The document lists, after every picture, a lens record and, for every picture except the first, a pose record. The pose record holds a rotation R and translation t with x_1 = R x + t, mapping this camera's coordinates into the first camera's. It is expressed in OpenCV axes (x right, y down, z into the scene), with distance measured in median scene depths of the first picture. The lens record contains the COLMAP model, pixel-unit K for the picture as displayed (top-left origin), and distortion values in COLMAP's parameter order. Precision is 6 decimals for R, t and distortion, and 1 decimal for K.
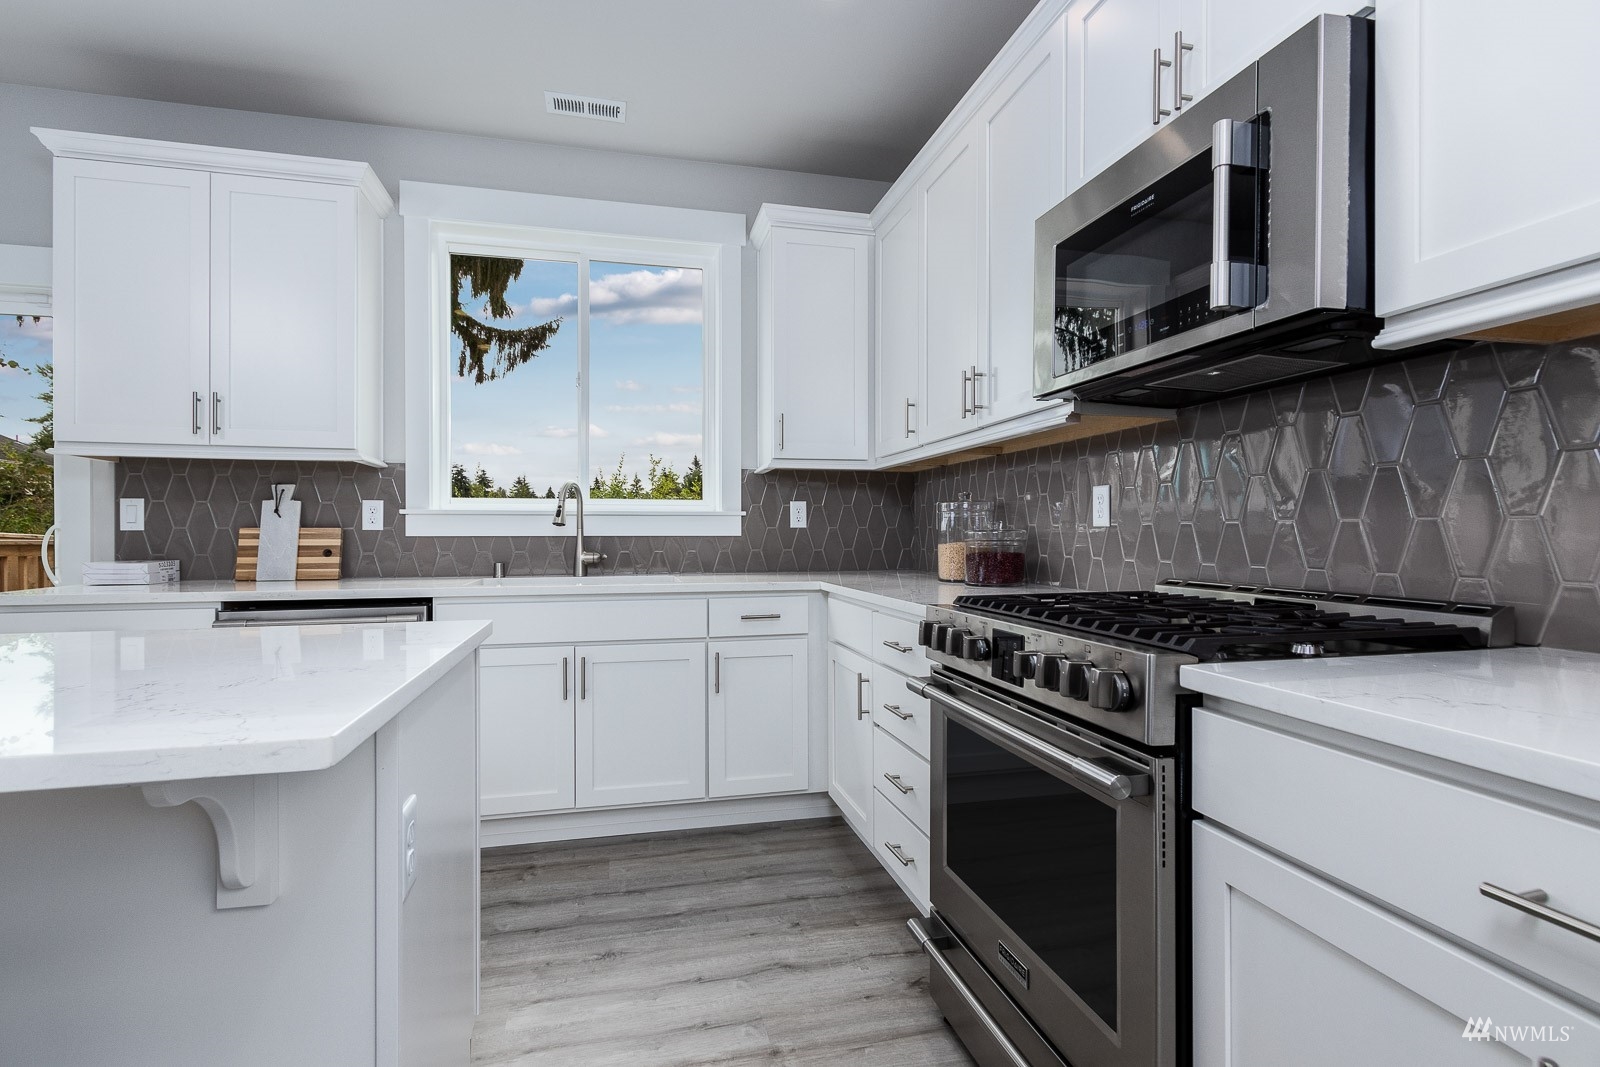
lens RADIAL K [[751.6, 0, 799.8], [0, 751.6, 534.9], [0, 0, 1]] dist [0.000201, -0.000162]
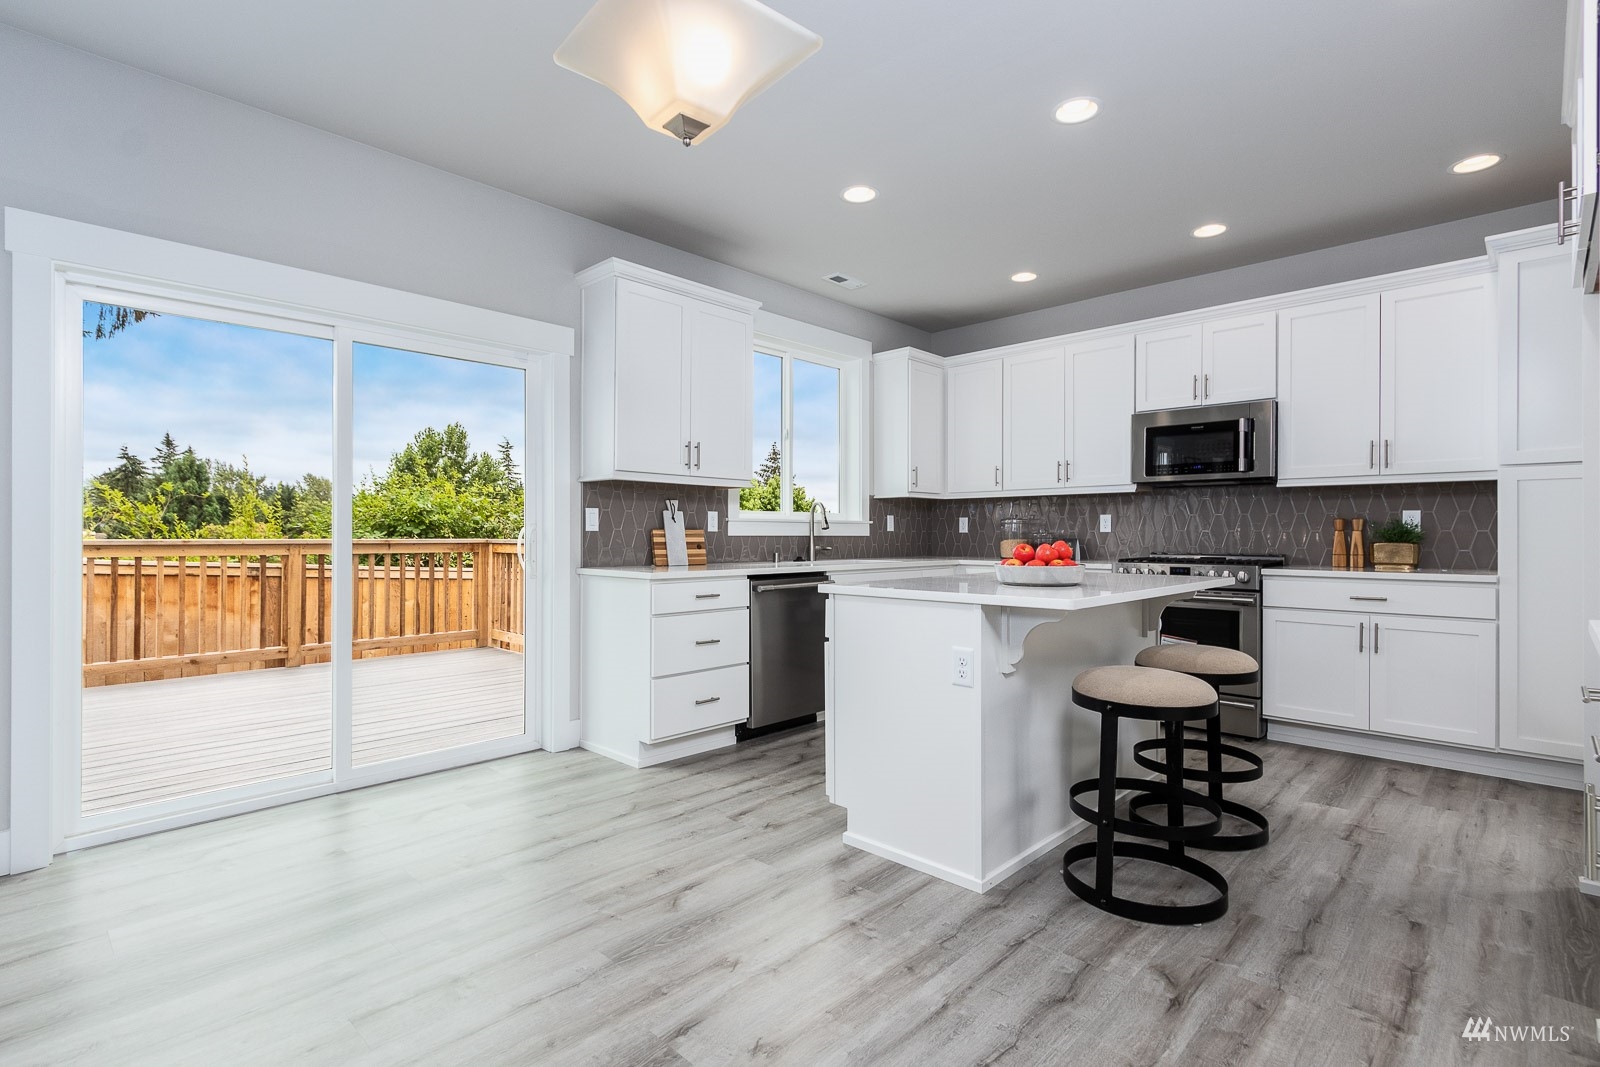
lens RADIAL K [[770.0, 0, 778.3], [0, 770.0, 533.1], [0, 0, 1]] dist [-0.001263, -0.001957]
pose [[0.851358, 0.004005, 0.524570, -1.268915], [-0.001849, 0.999988, -0.004634, 0.003725], [-0.524582, 0.002975, 0.851355, -0.371137]]
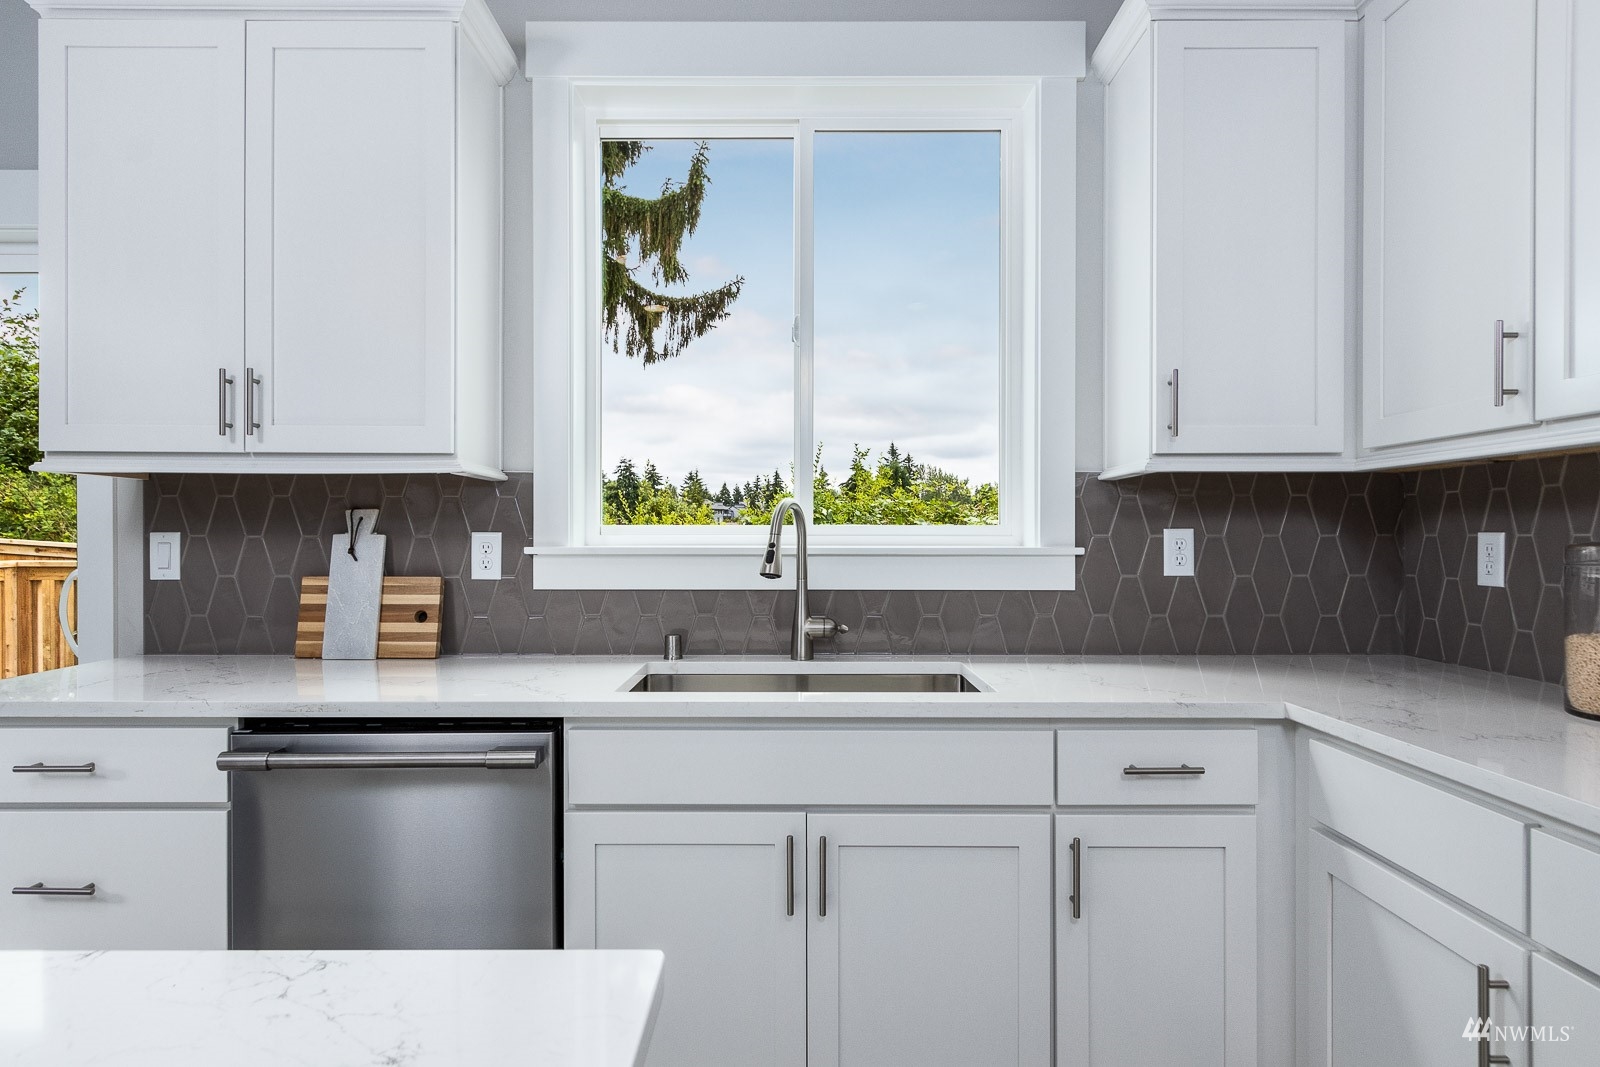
lens RADIAL K [[907.0, 0, 800.0], [0, 907.0, 533.5], [0, 0, 1]] dist [0.000953, 0.000394]
pose [[0.971846, 0.000903, -0.235614, -0.132509], [-0.002117, 0.999986, -0.004901, -0.042275], [0.235607, 0.005262, 0.971834, 0.321725]]
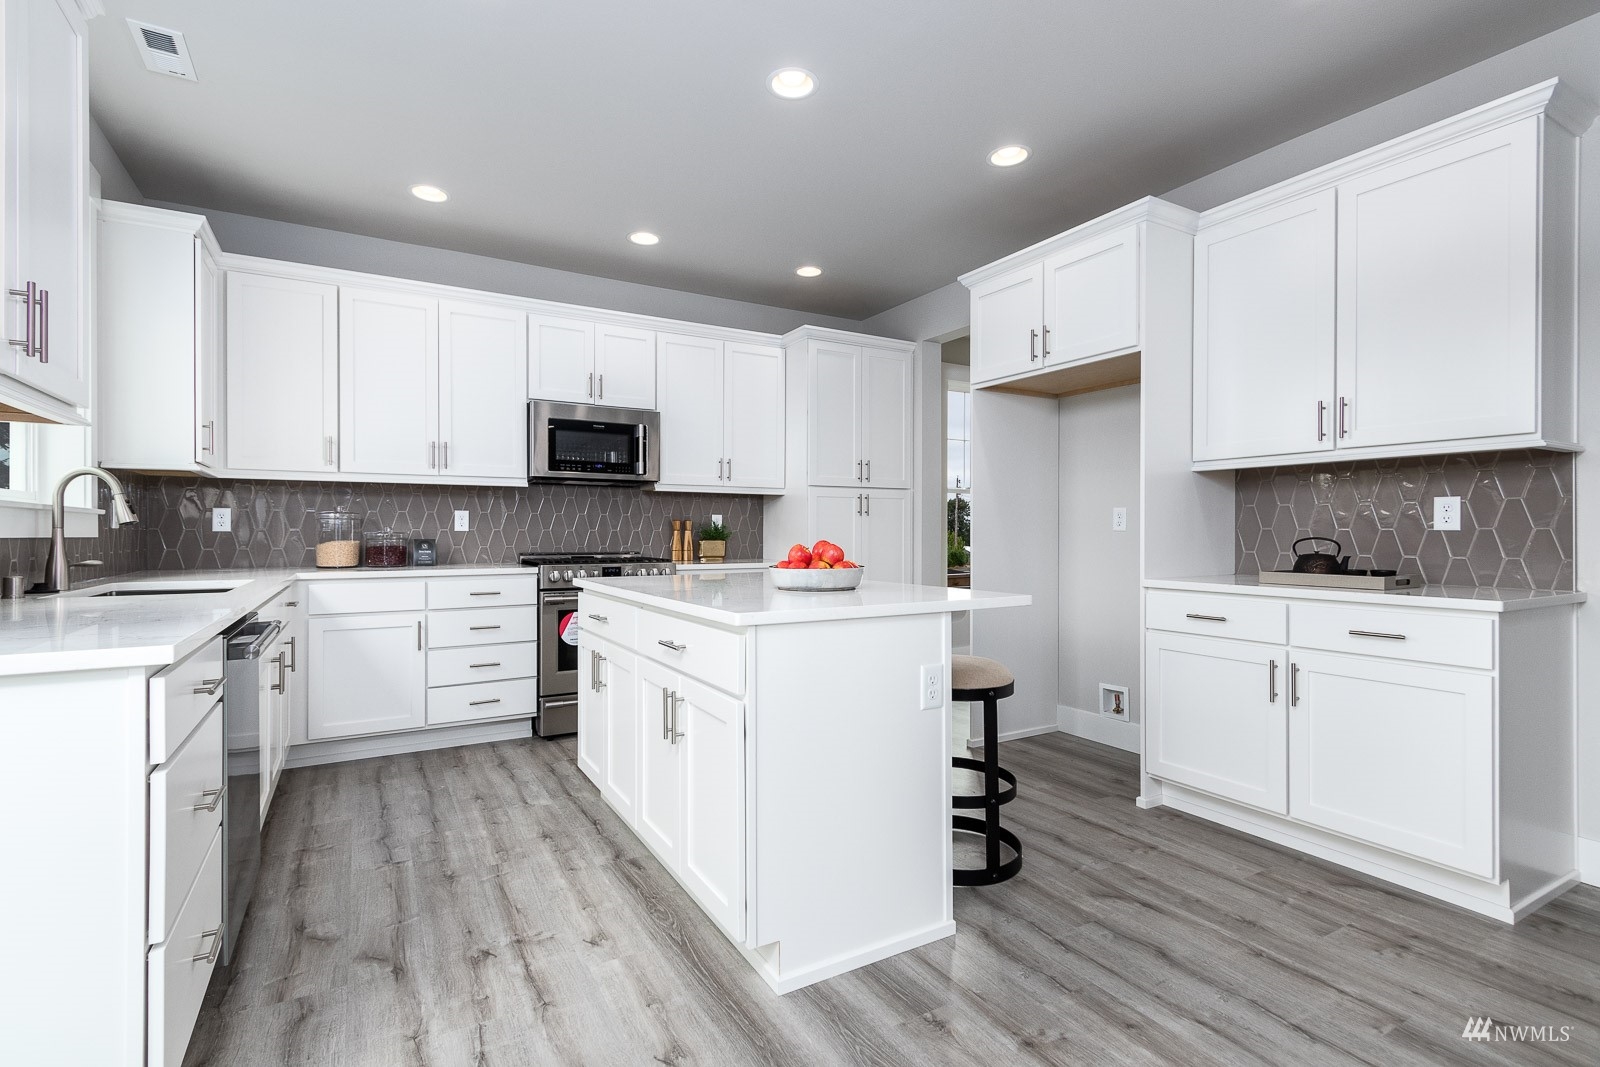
lens RADIAL K [[751.6, 0, 799.8], [0, 751.6, 534.9], [0, 0, 1]] dist [0.000201, -0.000162]
pose [[-0.289730, 0.001293, 0.957108, -1.297328], [0.003201, 0.999995, -0.000382, 0.002039], [-0.957103, 0.002953, -0.289733, 0.527377]]
